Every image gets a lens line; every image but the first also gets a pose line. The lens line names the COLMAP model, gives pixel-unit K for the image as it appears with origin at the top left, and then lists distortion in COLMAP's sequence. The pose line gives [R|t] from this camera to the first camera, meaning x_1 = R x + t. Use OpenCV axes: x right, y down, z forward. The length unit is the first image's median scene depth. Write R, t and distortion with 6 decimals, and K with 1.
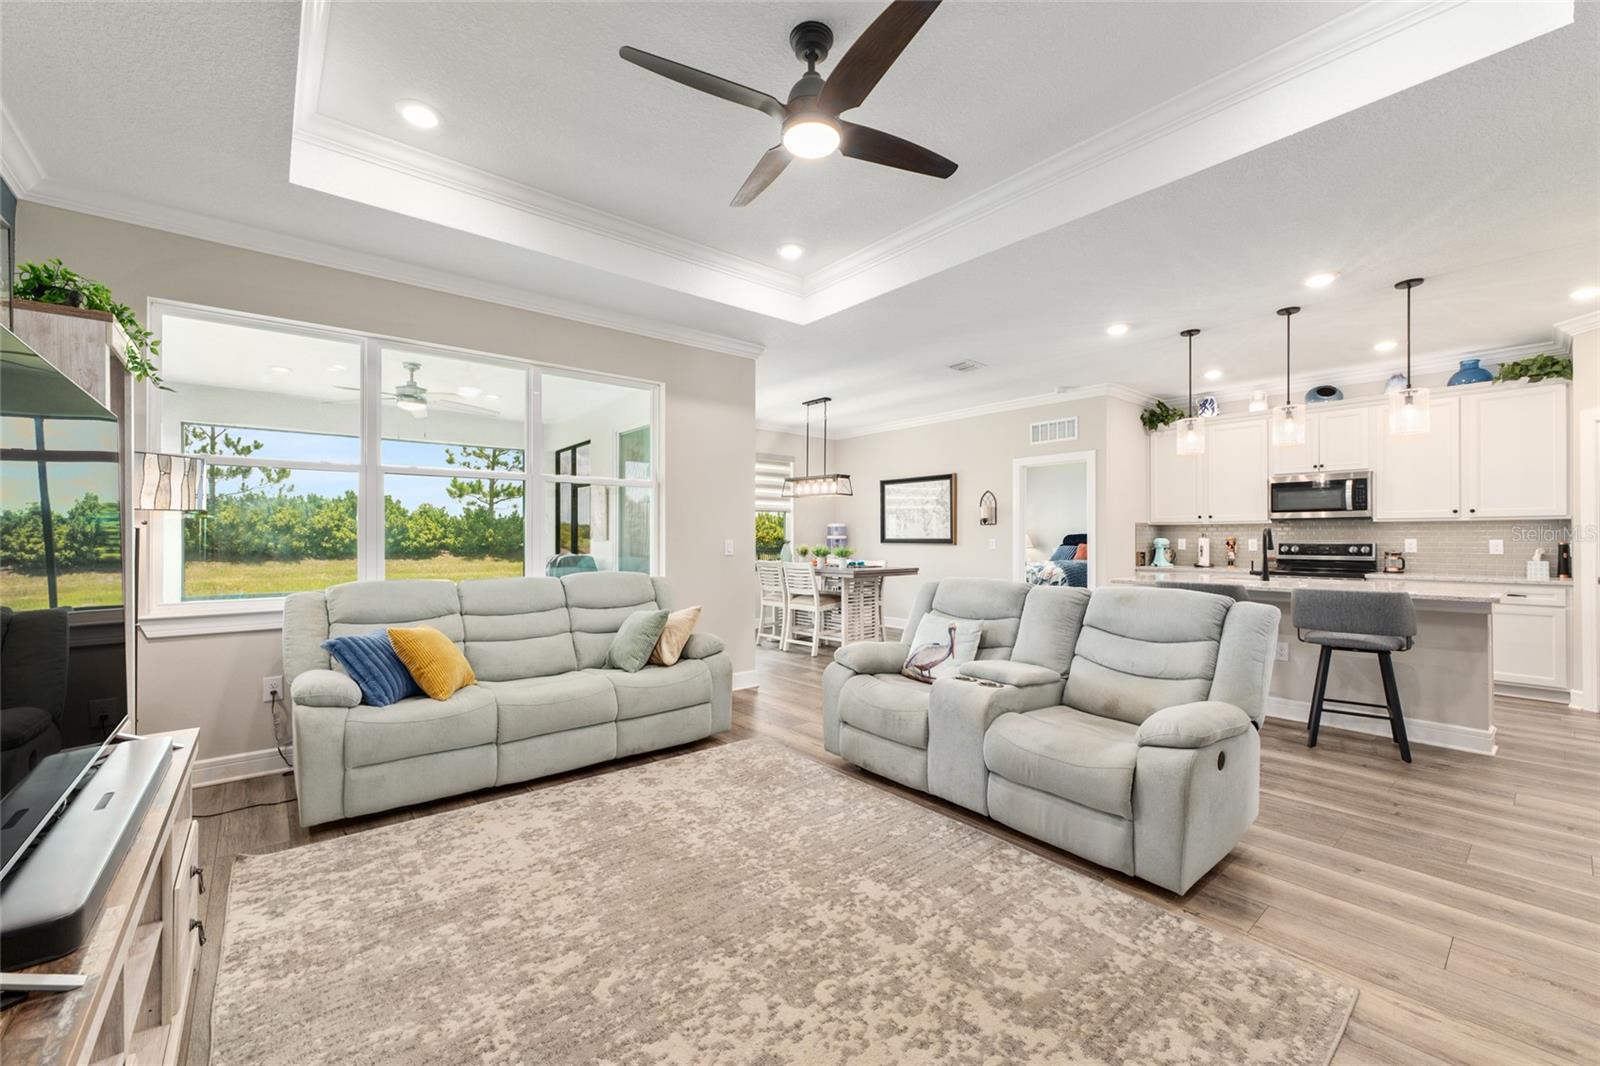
lens RADIAL K [[640.2, 0, 799.2], [0, 640.2, 535.2], [0, 0, 1]] dist [0.001588, 0.000076]
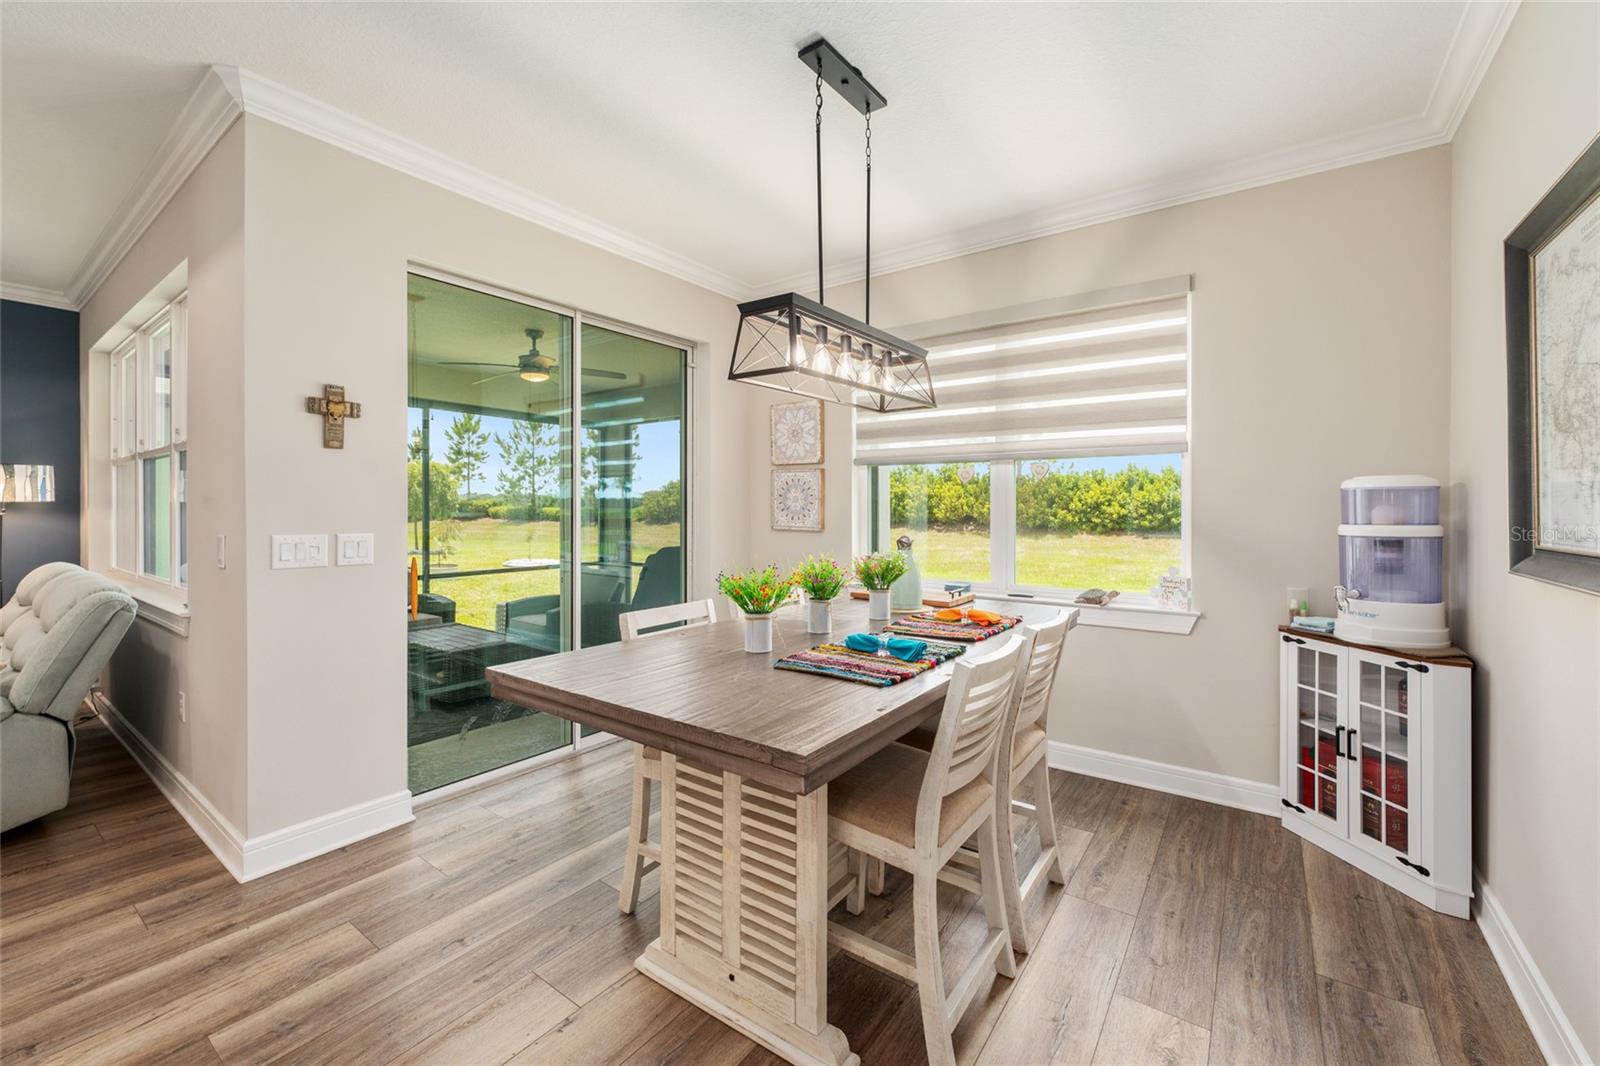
lens RADIAL K [[646.9, 0, 795.6], [0, 646.9, 511.7], [0, 0, 1]] dist [0.000746, 0.000132]
pose [[0.243478, 0.003115, -0.969902, 0.805940], [0.002197, 0.999991, 0.003763, -0.018606], [0.969904, -0.003047, 0.243468, 2.301933]]
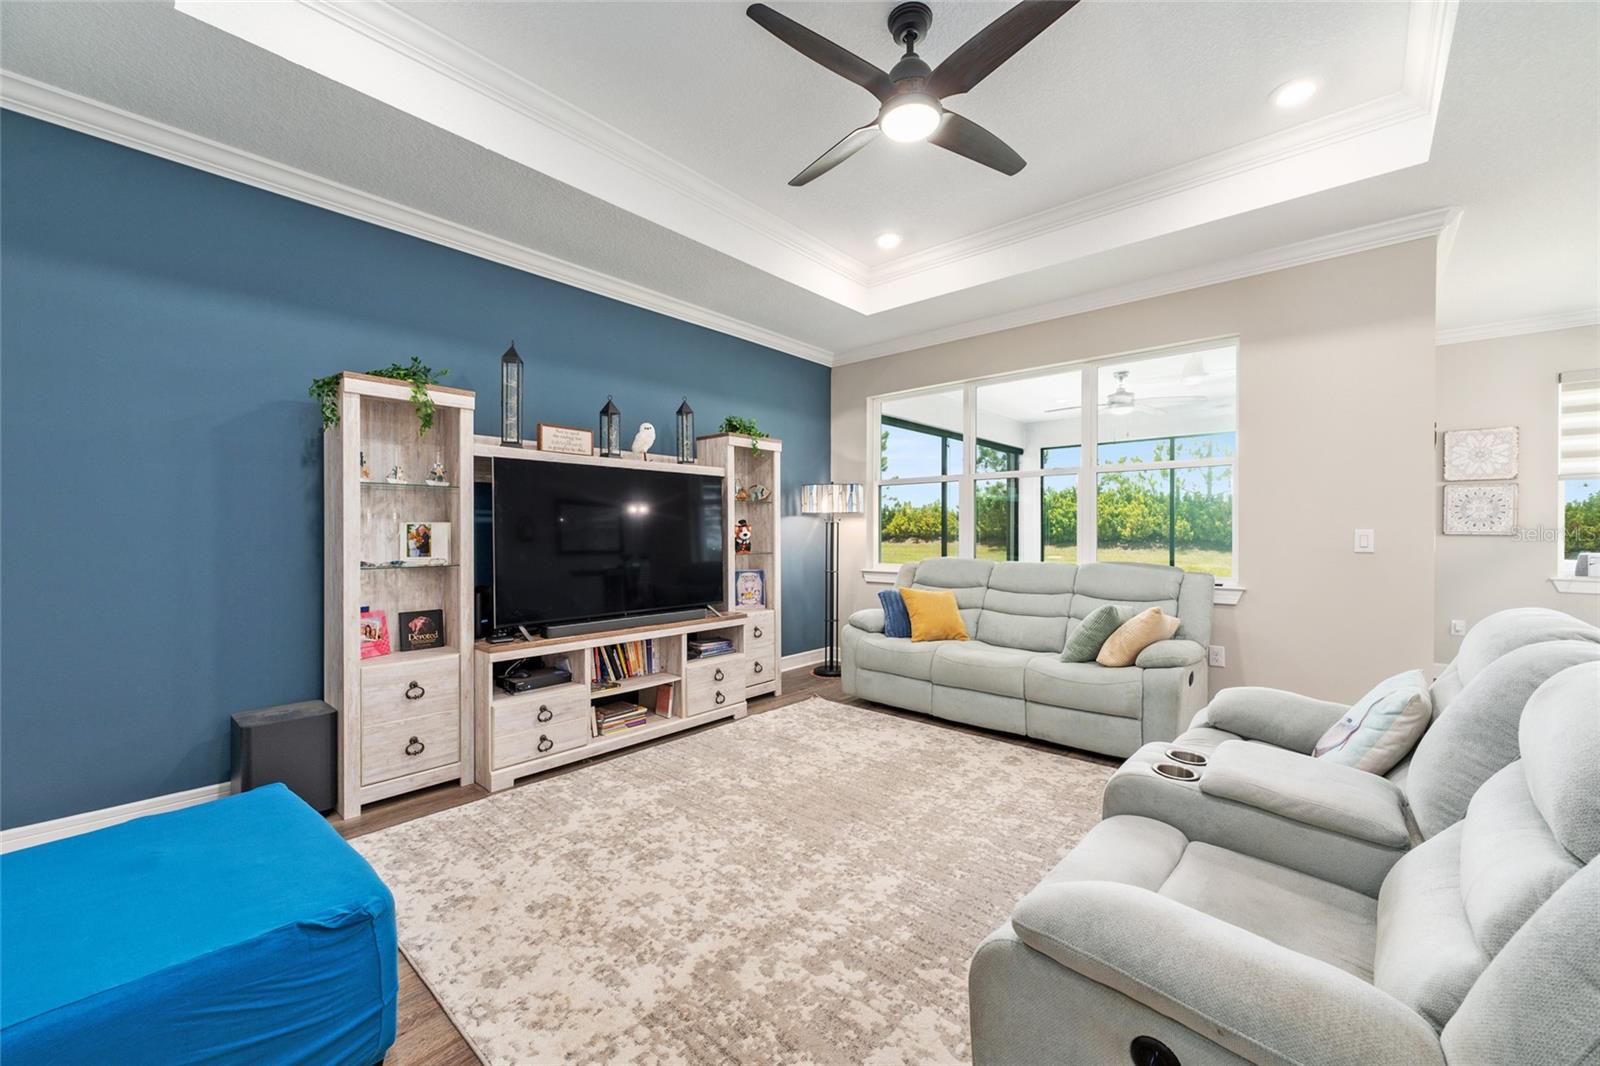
lens RADIAL K [[631.1, 0, 806.3], [0, 631.1, 535.0], [0, 0, 1]] dist [0.001822, -0.000037]
pose [[0.159586, 0.006899, -0.987160, 0.801162], [0.002515, 0.999969, 0.007395, 0.012422], [0.987181, -0.003662, 0.159564, 0.567778]]
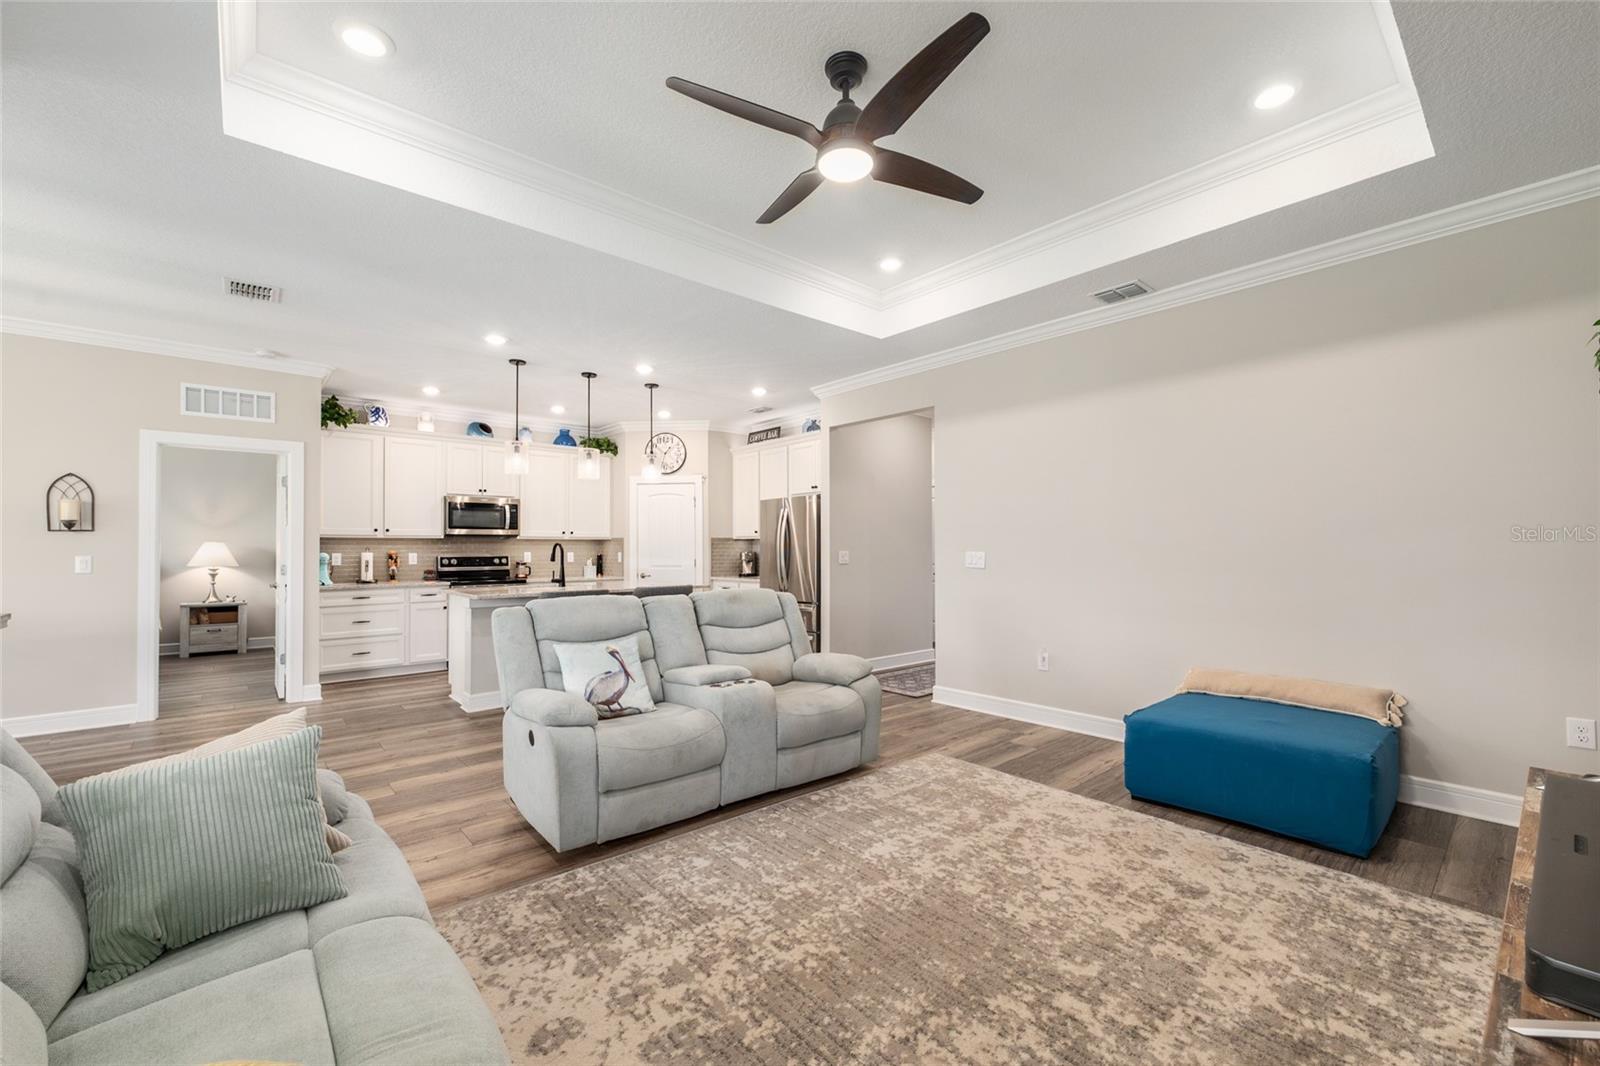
lens RADIAL K [[655.1, 0, 809.4], [0, 655.1, 538.9], [0, 0, 1]] dist [-0.000215, -0.000018]
pose [[-0.027084, 0.015776, 0.999509, -0.849390], [-0.000249, 0.999875, -0.015789, -0.000228], [-0.999633, -0.000677, -0.027077, 0.904083]]
